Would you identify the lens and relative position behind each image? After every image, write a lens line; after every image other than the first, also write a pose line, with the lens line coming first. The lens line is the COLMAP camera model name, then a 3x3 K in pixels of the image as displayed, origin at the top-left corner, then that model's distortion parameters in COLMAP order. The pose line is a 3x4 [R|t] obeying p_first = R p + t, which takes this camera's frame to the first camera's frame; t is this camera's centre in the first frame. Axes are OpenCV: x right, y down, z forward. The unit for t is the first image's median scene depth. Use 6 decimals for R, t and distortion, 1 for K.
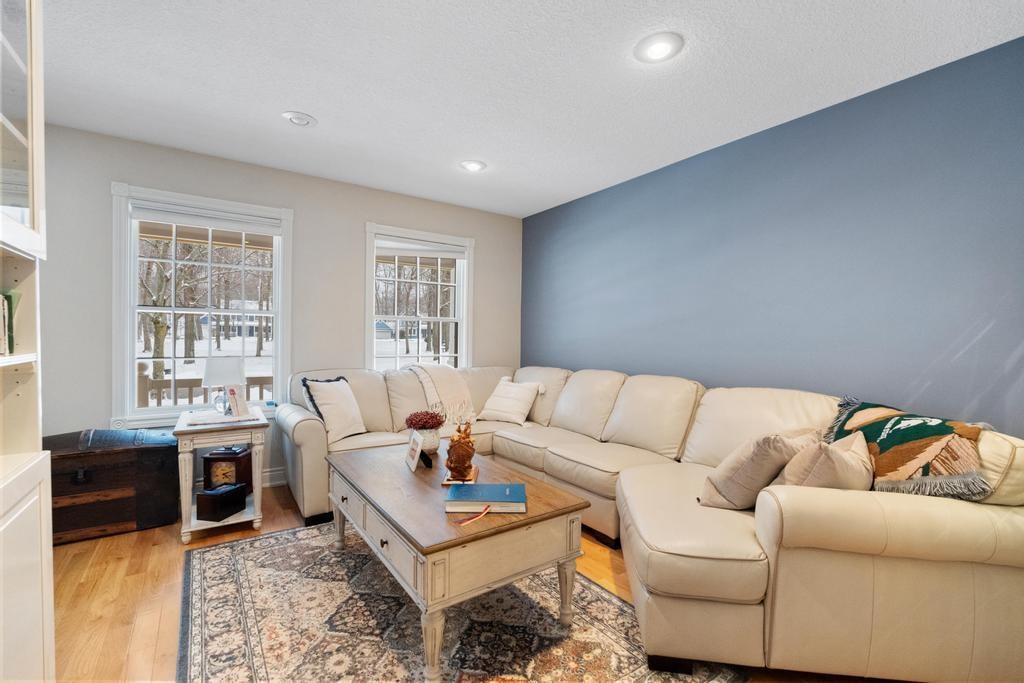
lens RADIAL K [[458.4, 0, 510.1], [0, 458.4, 355.1], [0, 0, 1]] dist [0.000313, 0.000004]
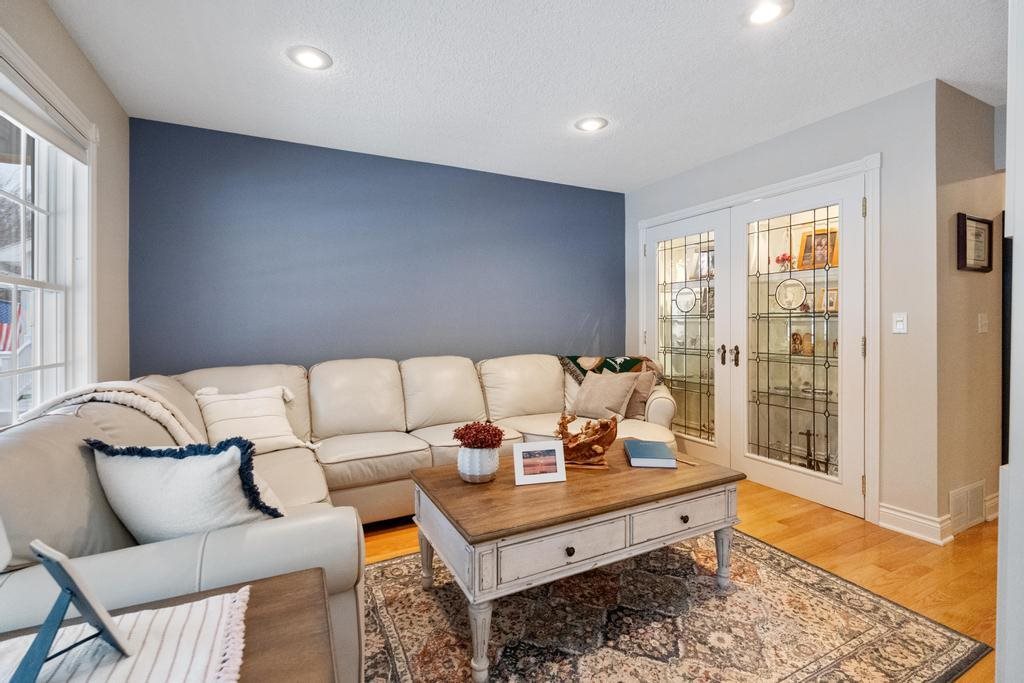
lens RADIAL K [[462.4, 0, 513.5], [0, 462.4, 325.5], [0, 0, 1]] dist [0.000673, 0.000220]
pose [[0.104218, -0.014604, 0.994447, -1.214195], [0.034010, 0.999360, 0.011112, -0.058902], [-0.993973, 0.032663, 0.104648, 1.111627]]
